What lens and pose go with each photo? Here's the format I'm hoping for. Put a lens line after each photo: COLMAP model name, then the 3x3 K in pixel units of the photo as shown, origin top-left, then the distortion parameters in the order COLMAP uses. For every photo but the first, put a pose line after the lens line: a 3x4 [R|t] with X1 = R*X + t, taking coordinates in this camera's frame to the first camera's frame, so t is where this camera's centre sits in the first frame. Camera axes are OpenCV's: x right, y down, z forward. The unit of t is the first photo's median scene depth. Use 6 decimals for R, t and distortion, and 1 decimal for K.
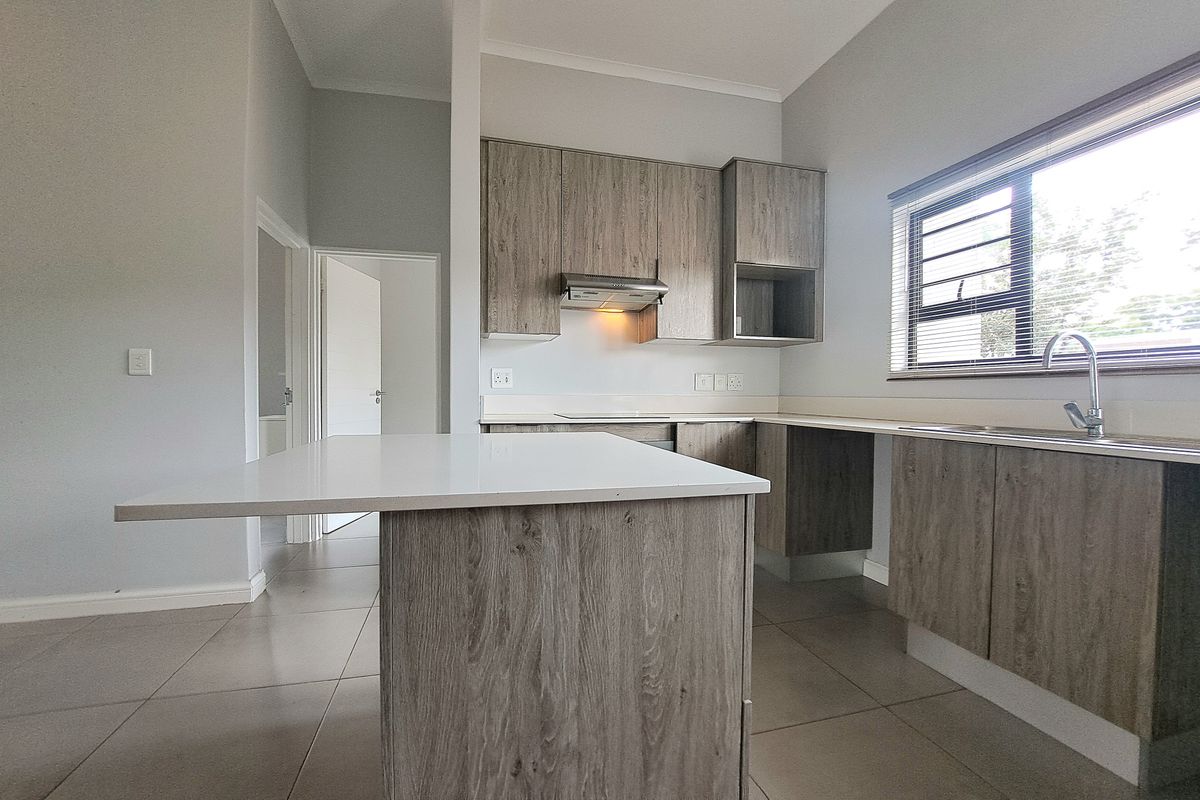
lens RADIAL K [[475.3, 0, 590.6], [0, 475.3, 399.9], [0, 0, 1]] dist [-0.016761, 0.001887]
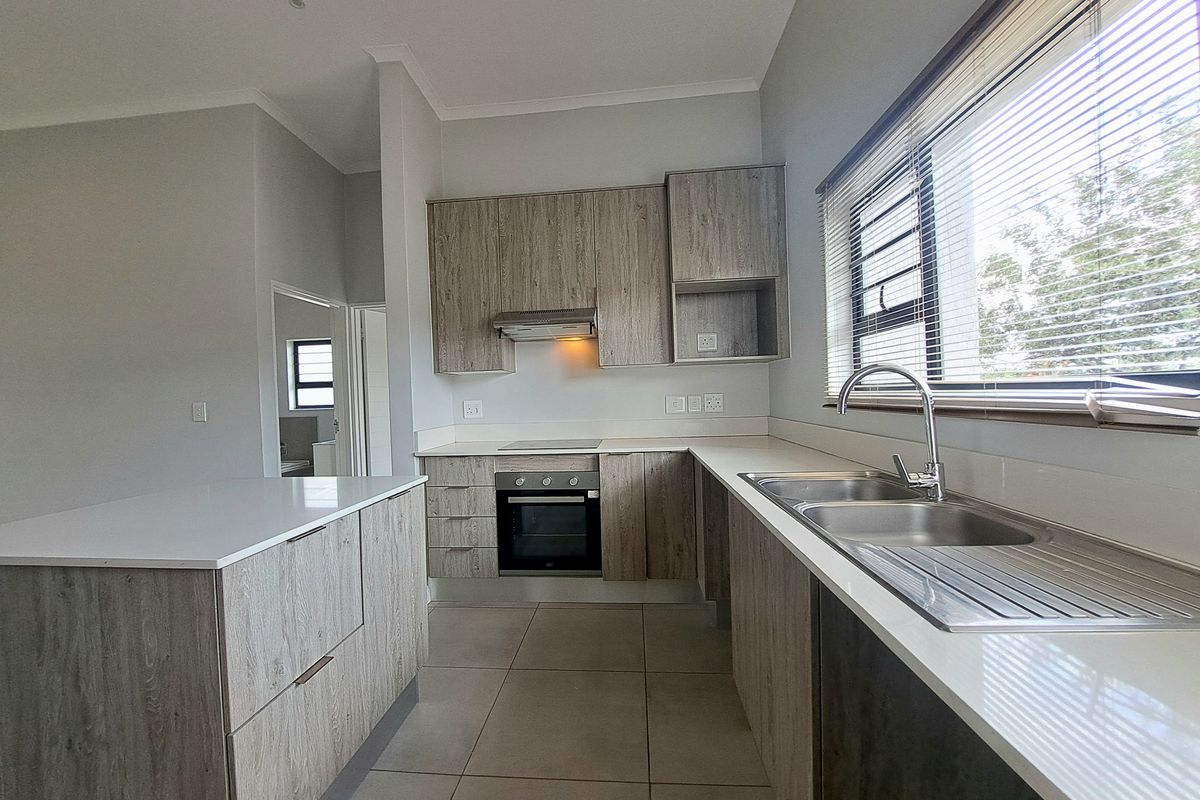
lens RADIAL K [[475.3, 0, 579.6], [0, 475.3, 401.3], [0, 0, 1]] dist [-0.016761, 0.001887]
pose [[0.941724, -0.032215, -0.334842, 0.465687], [0.032362, 0.999463, -0.005140, -0.056144], [0.334827, -0.005996, 0.942260, 0.044783]]
